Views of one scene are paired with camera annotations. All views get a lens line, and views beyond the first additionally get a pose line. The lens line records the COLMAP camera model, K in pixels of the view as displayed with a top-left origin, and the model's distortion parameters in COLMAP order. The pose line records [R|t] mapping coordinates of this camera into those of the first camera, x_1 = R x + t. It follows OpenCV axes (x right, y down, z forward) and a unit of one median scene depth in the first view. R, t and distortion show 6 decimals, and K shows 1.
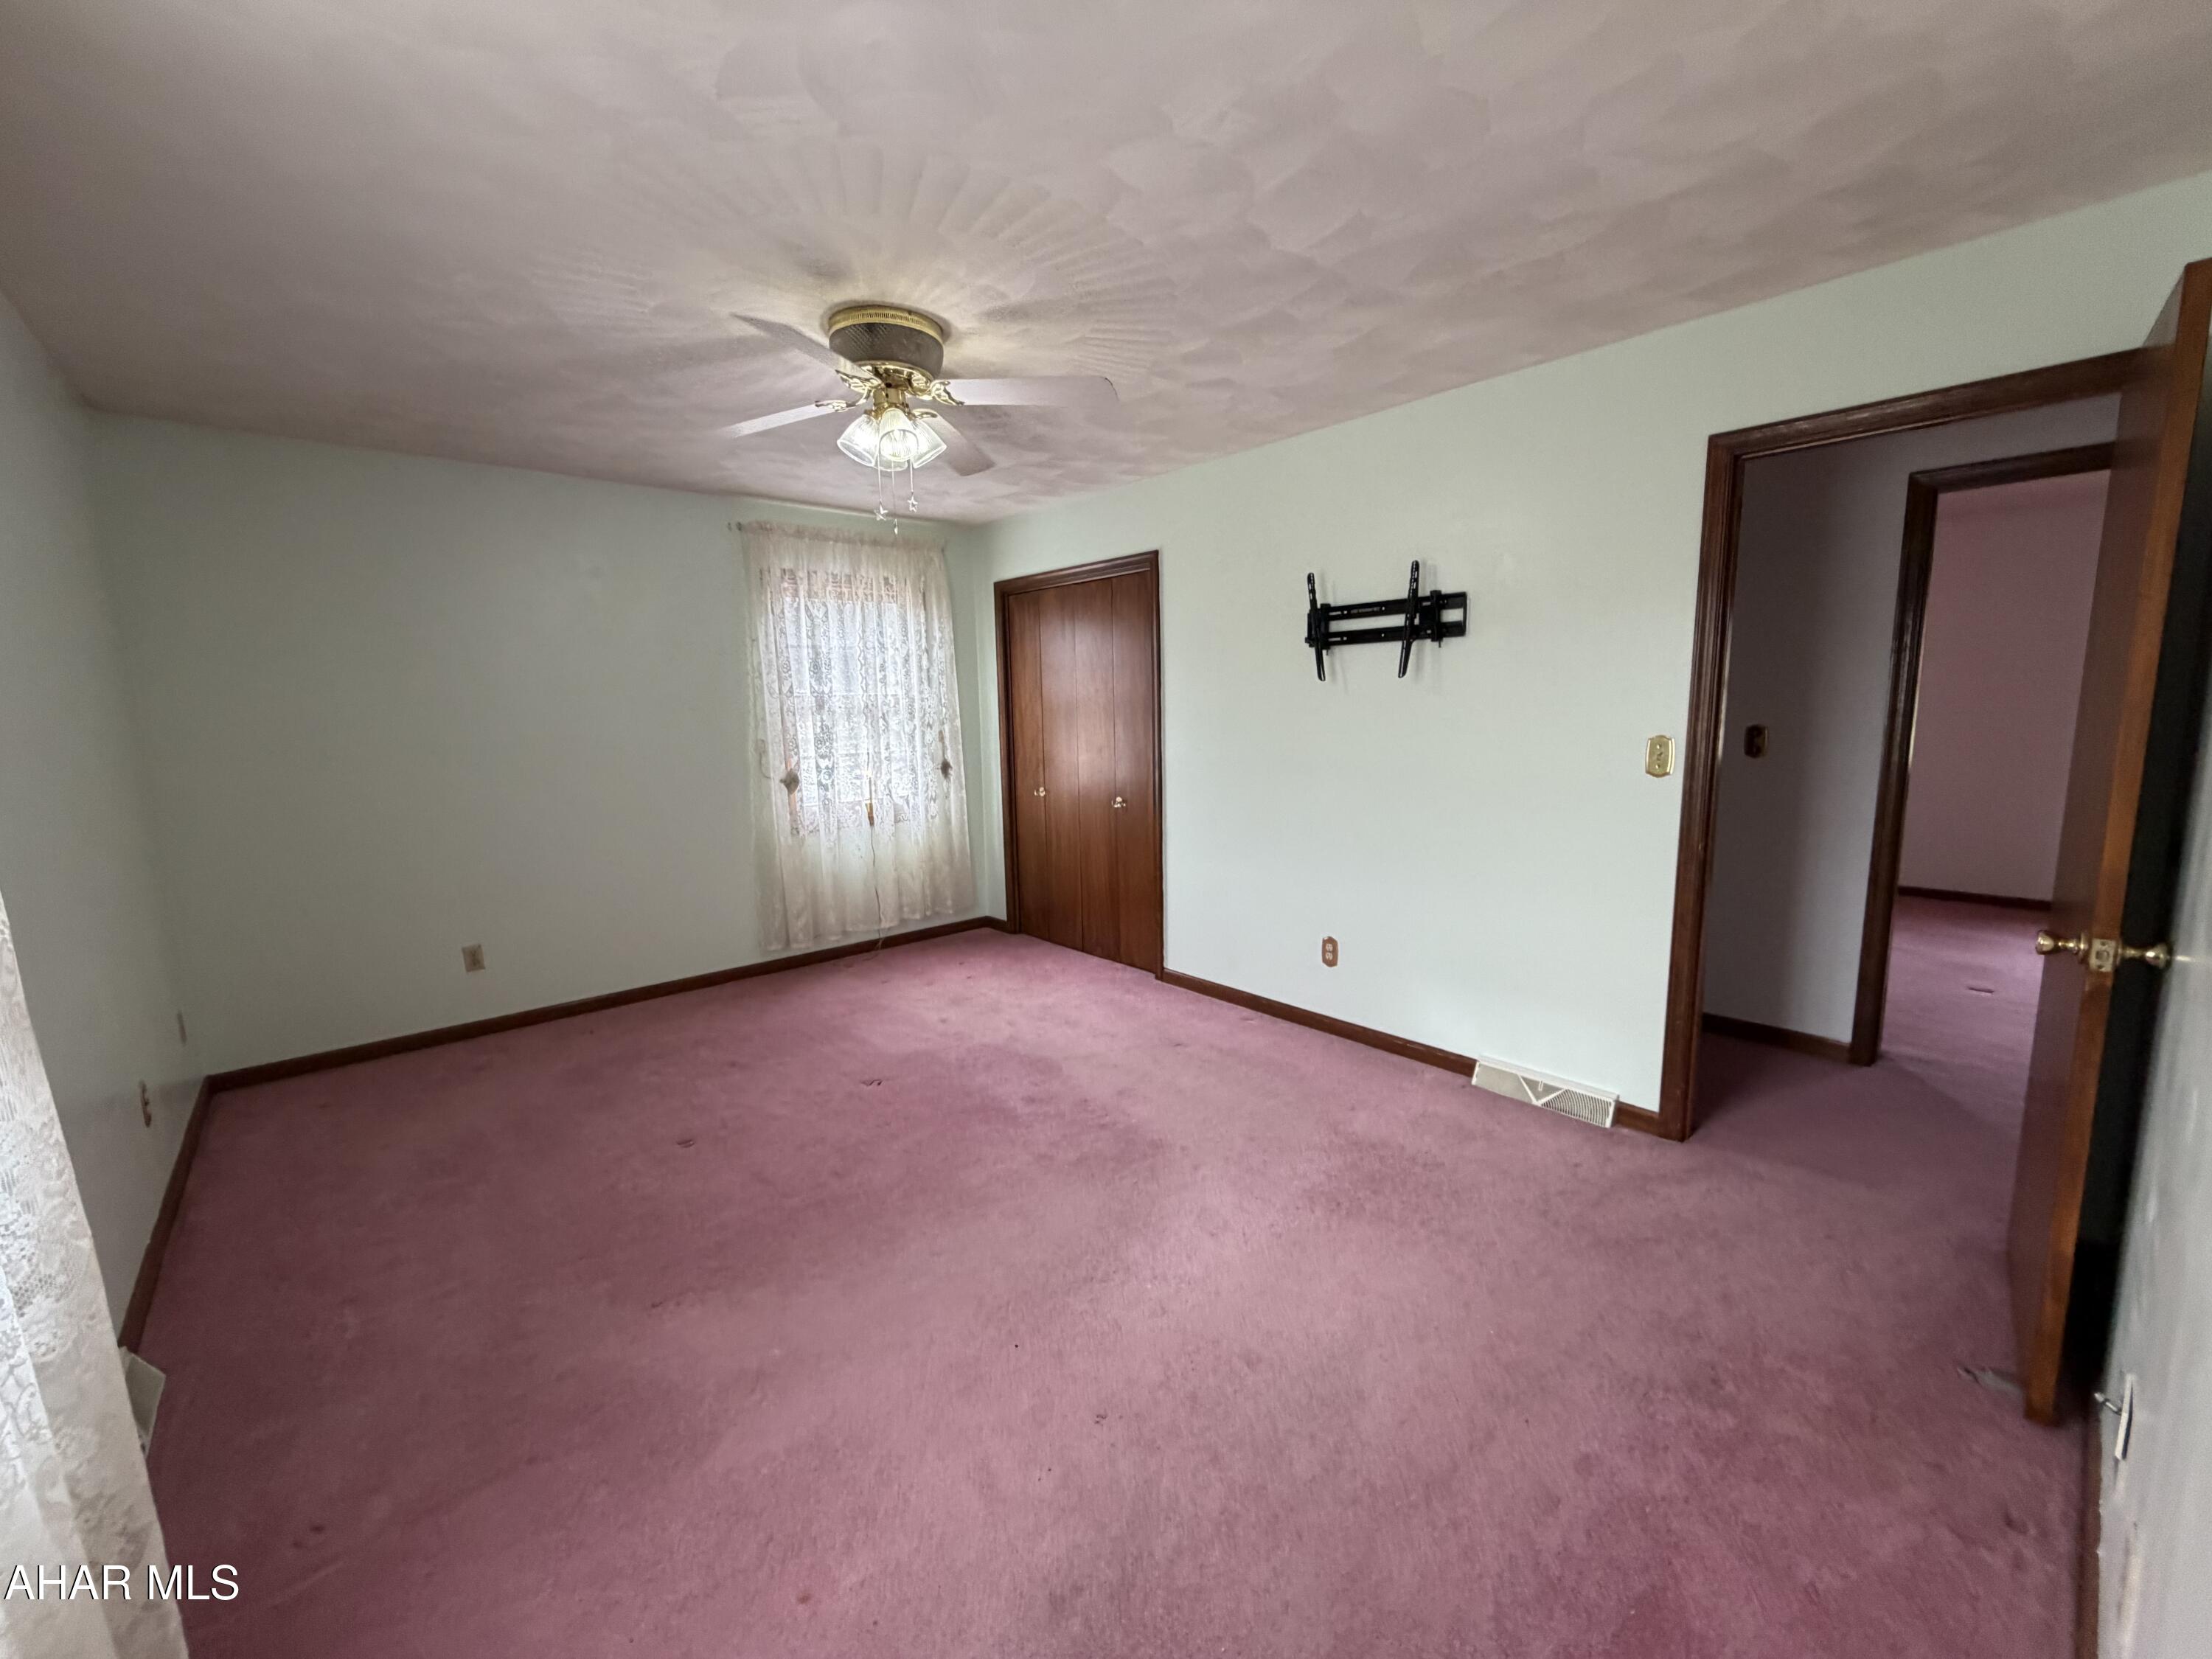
lens RADIAL K [[875.7, 0, 1098.8], [0, 875.7, 830.8], [0, 0, 1]] dist [-0.001036, -0.000524]
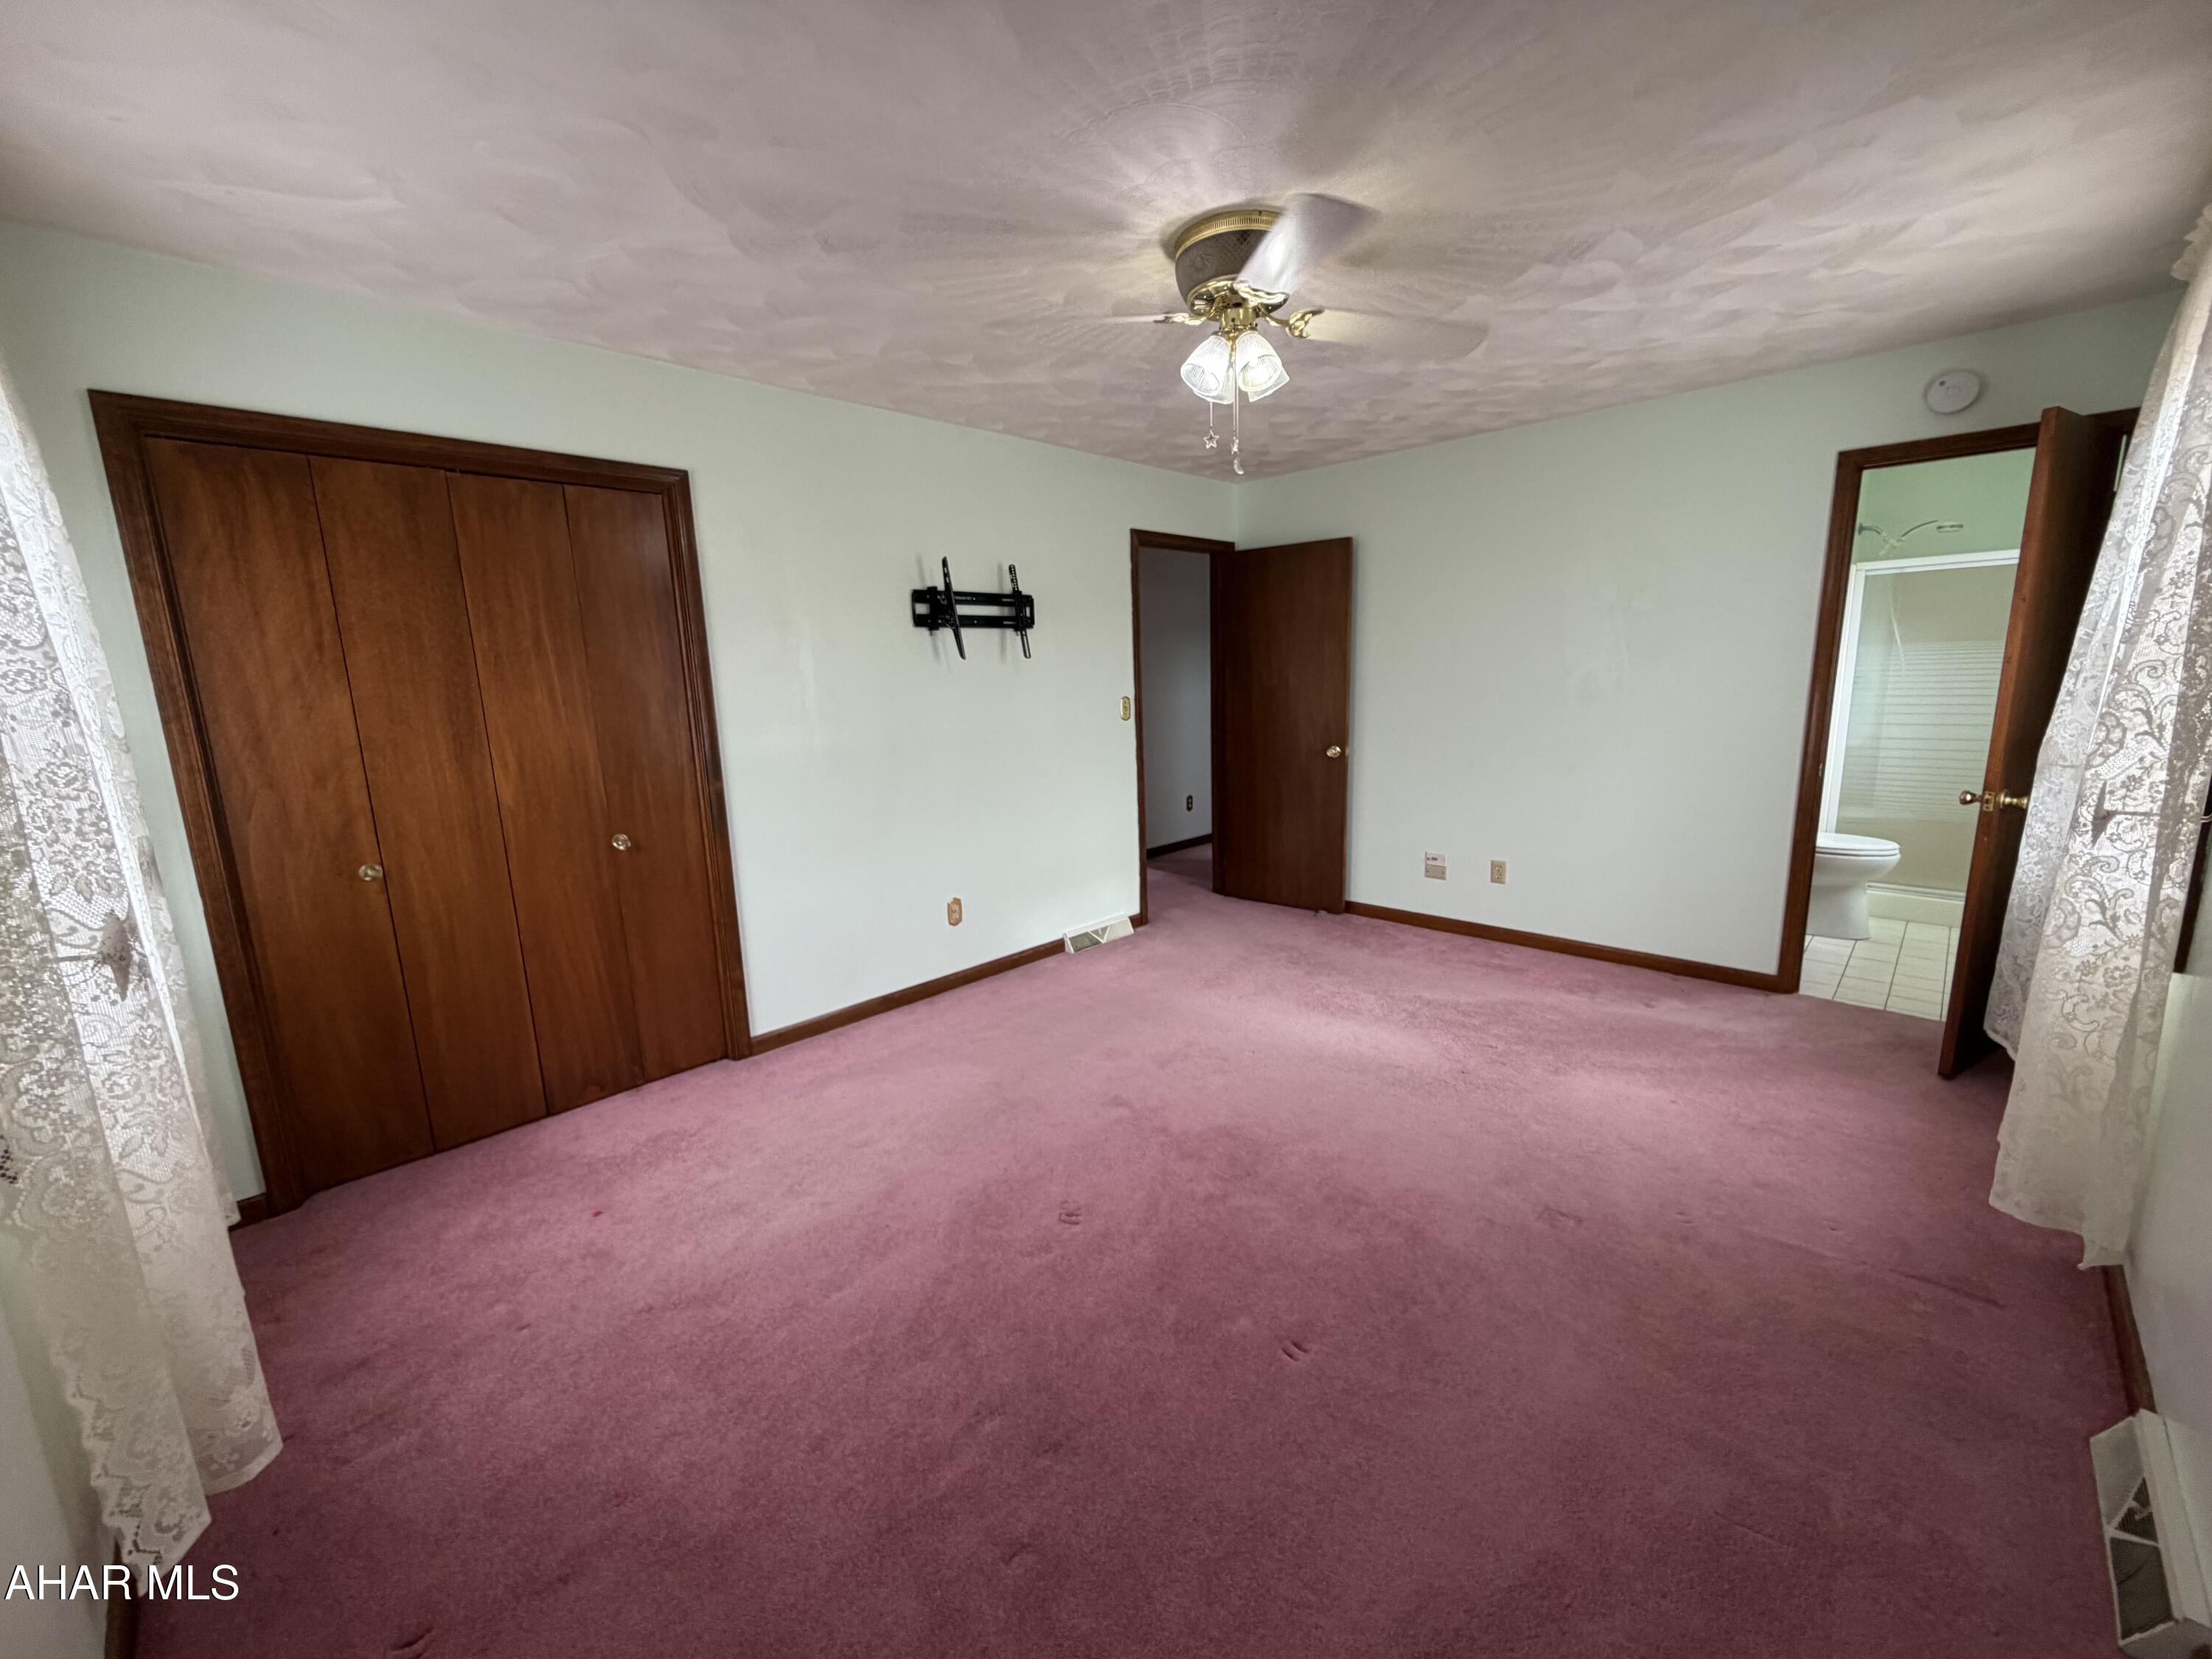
lens RADIAL K [[875.7, 0, 1098.8], [0, 875.7, 830.8], [0, 0, 1]] dist [-0.001036, -0.000524]
pose [[-0.069725, -0.156280, 0.985249, -0.774091], [0.175876, 0.970256, 0.166348, -0.104598], [-0.981940, 0.184880, -0.040165, 0.824704]]
